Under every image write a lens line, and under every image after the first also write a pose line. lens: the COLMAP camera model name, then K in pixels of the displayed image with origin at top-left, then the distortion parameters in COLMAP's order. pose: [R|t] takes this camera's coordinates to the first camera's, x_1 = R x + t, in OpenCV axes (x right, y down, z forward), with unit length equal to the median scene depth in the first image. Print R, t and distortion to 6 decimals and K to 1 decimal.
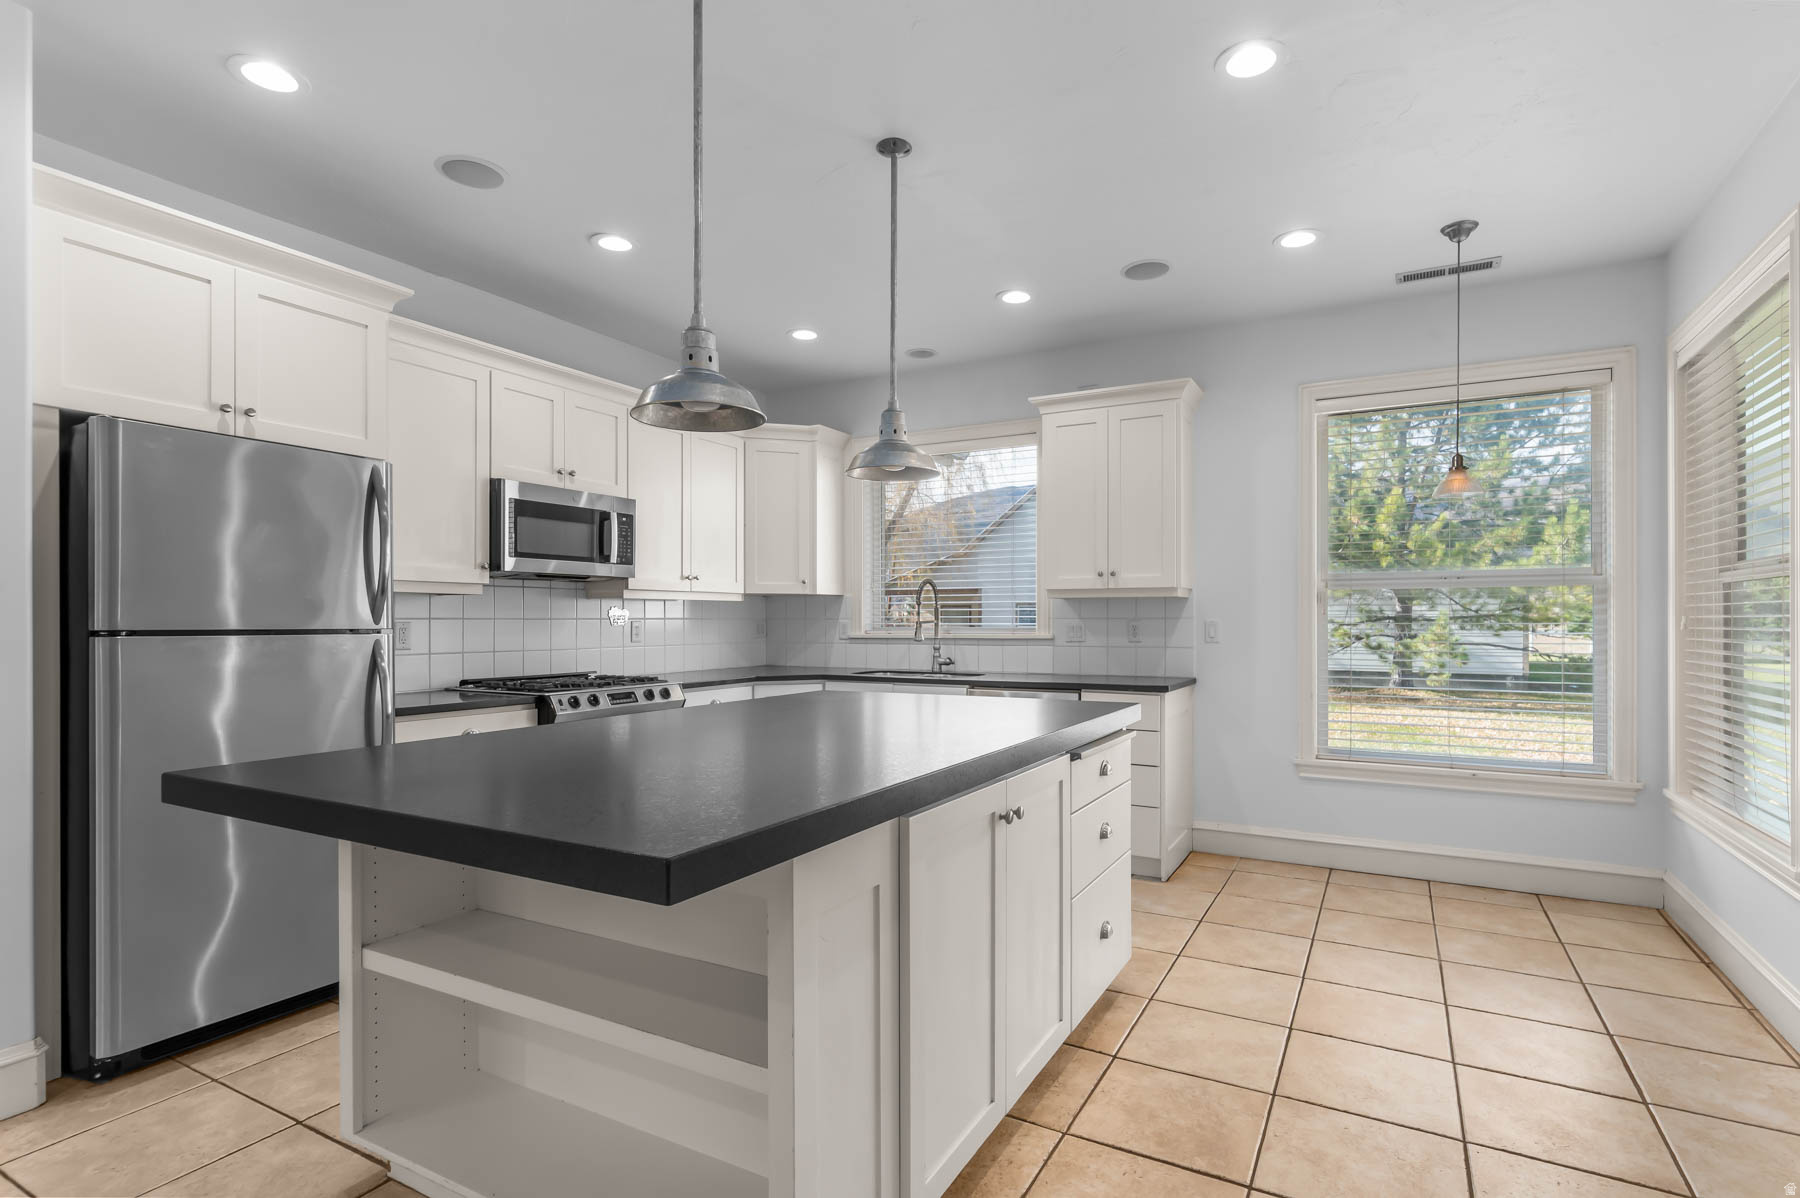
lens RADIAL K [[874.1, 0, 901.2], [0, 874.1, 626.5], [0, 0, 1]] dist [-0.033122, 0.000408]
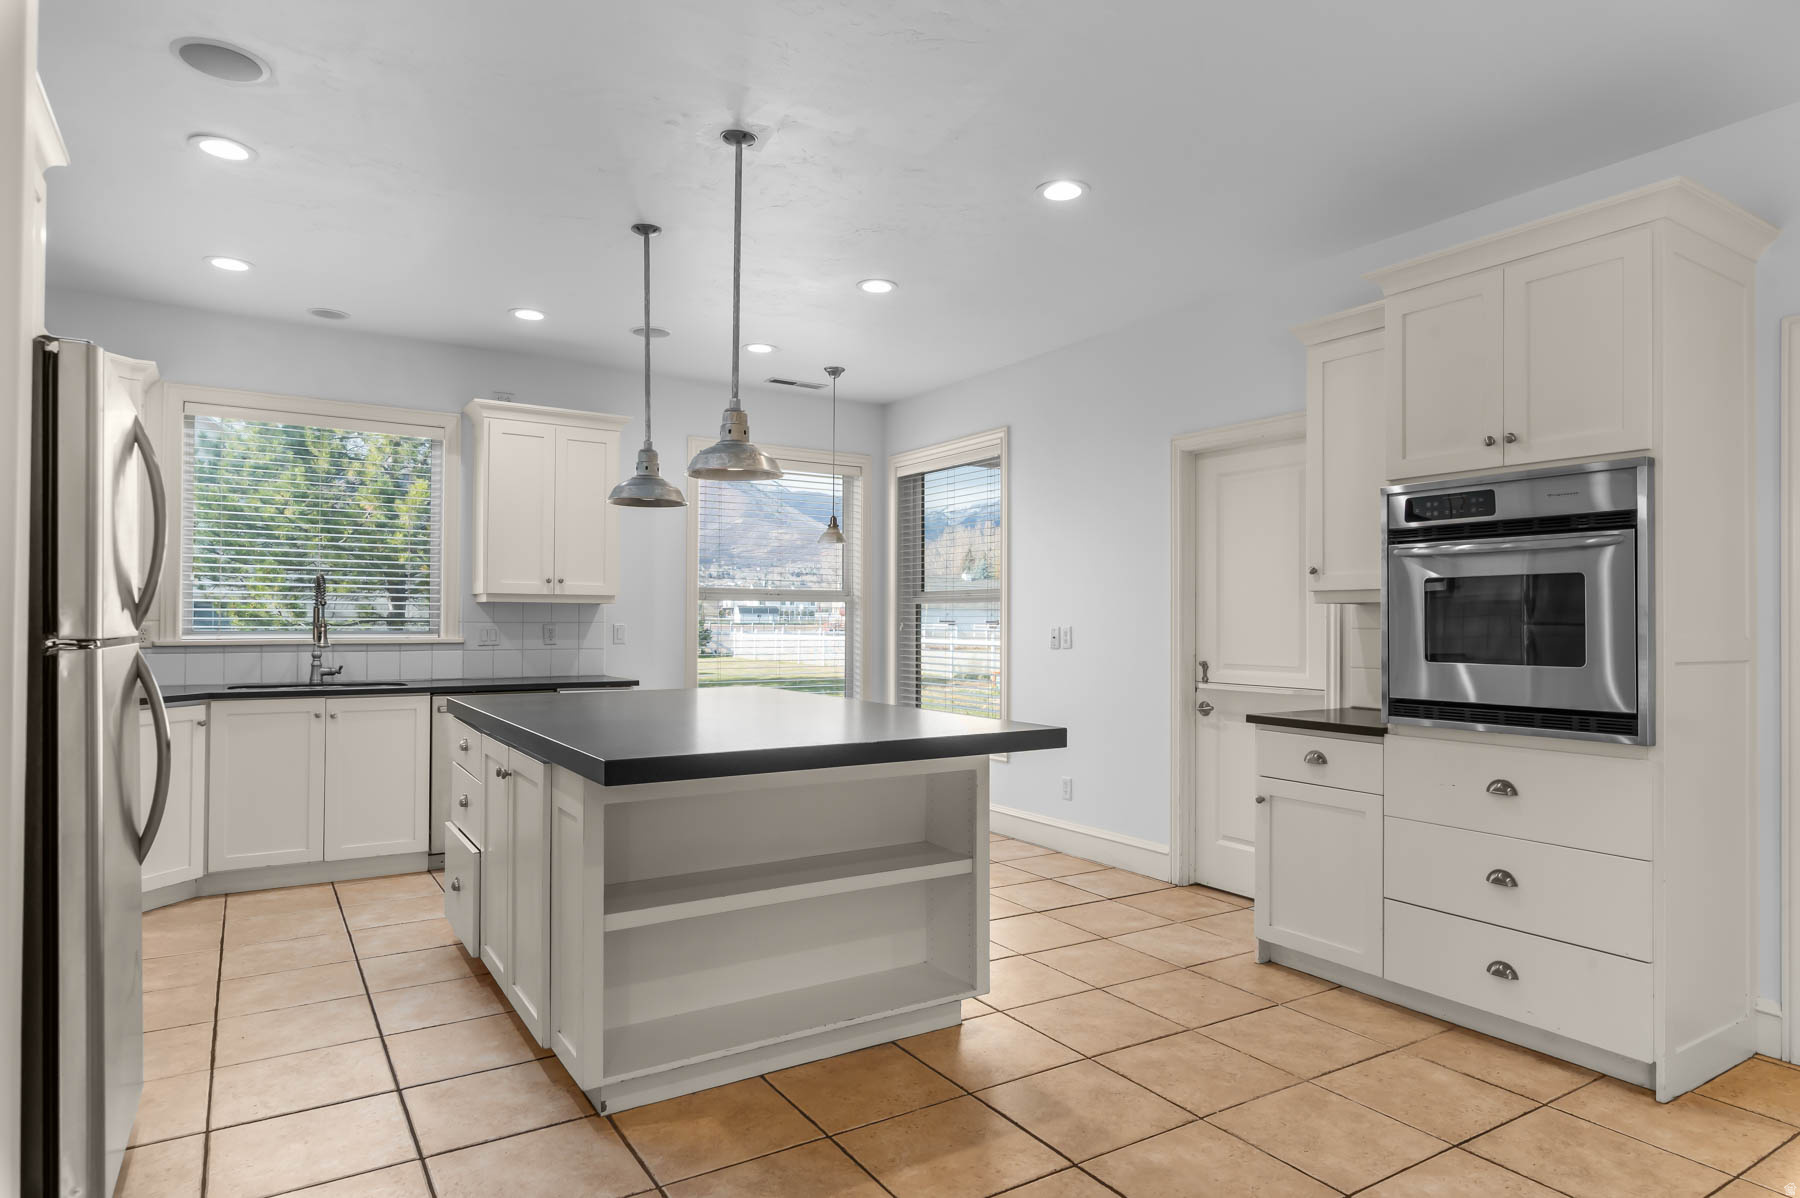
lens RADIAL K [[1038.3, 0, 900.0], [0, 1038.3, 599.0], [0, 0, 1]] dist [-0.002841, 0.001222]
pose [[0.475144, 0.023593, 0.879592, -0.632831], [0.000074, 0.999639, -0.026853, -0.003847], [-0.879908, 0.012824, 0.474971, 0.018898]]
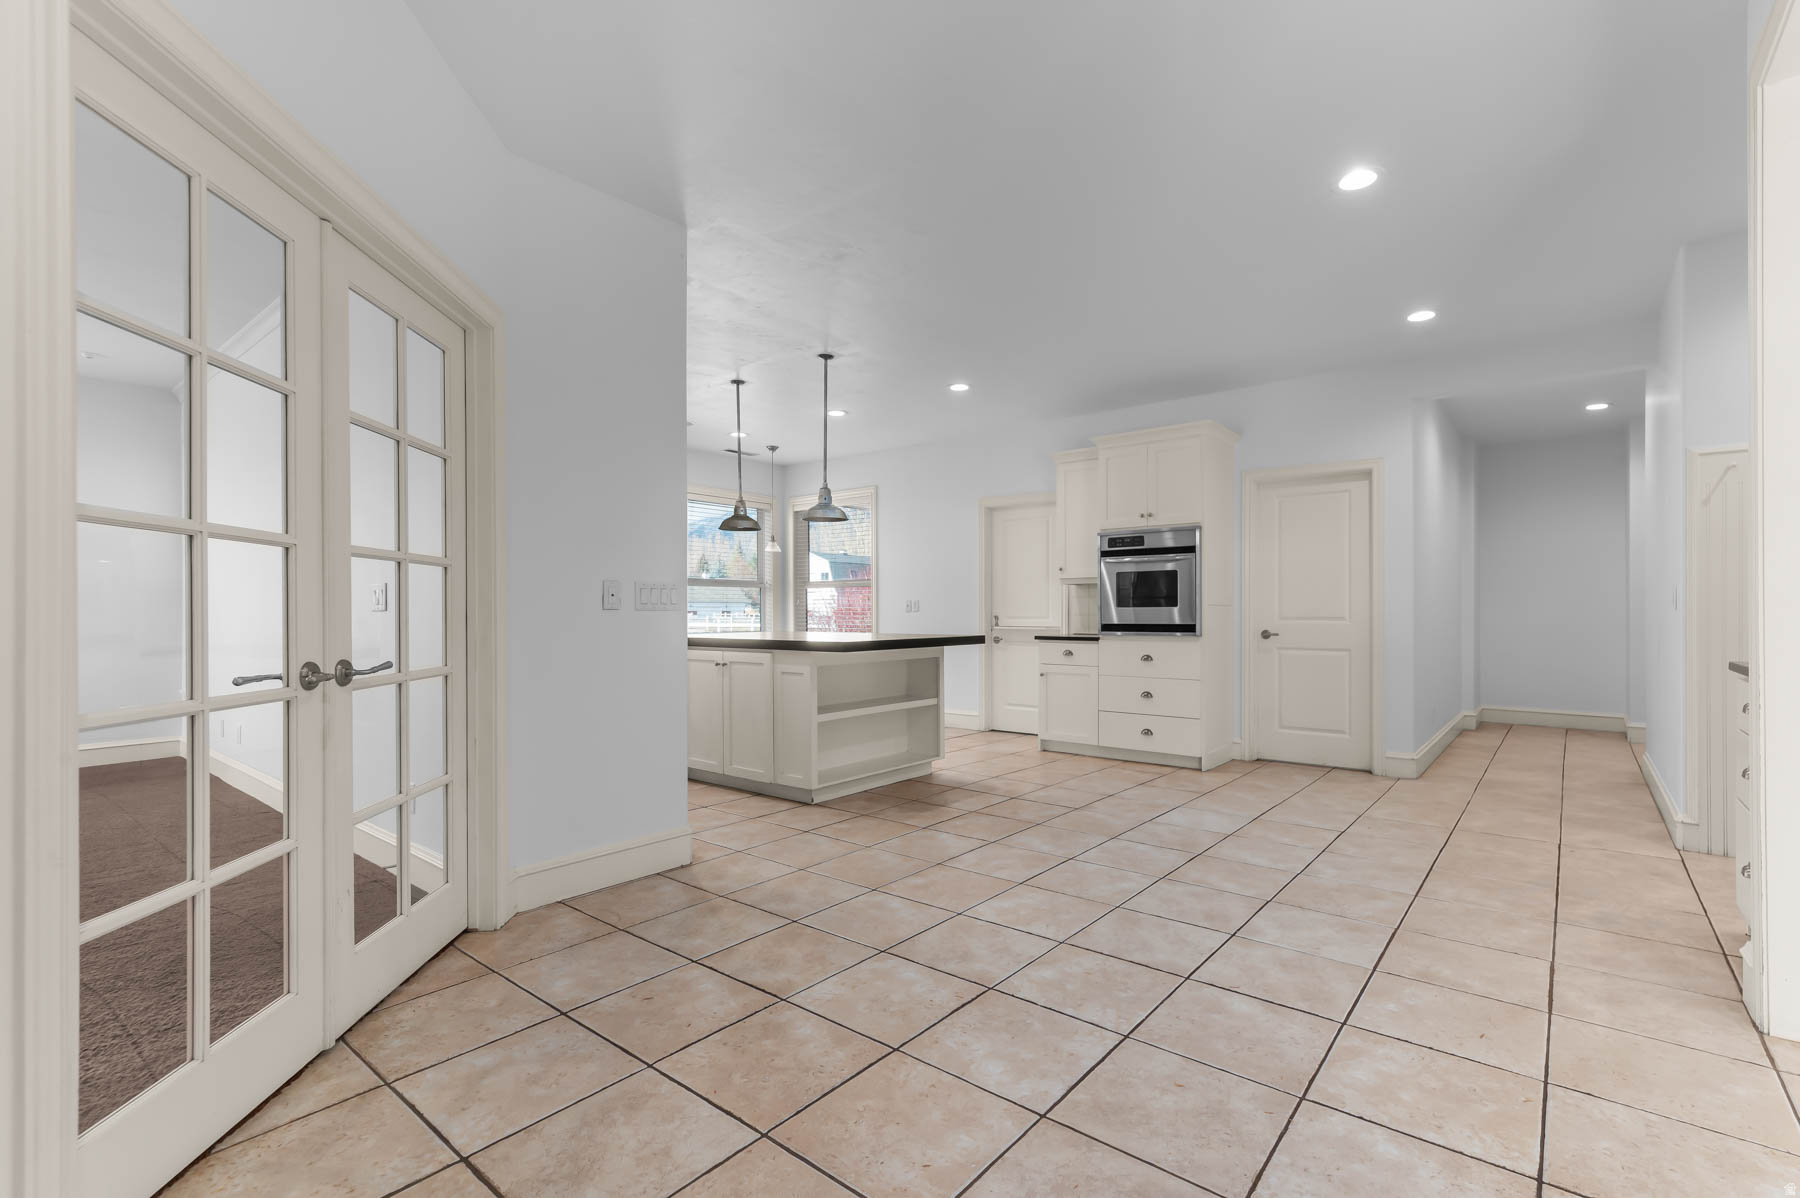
lens RADIAL K [[805.9, 0, 900.0], [0, 805.9, 599.0], [0, 0, 1]] dist [0.000824, 0.000153]
pose [[0.188761, 0.017110, 0.981874, -1.149080], [0.007701, 0.999792, -0.018903, 0.026293], [-0.981993, 0.011130, 0.188590, 0.131248]]
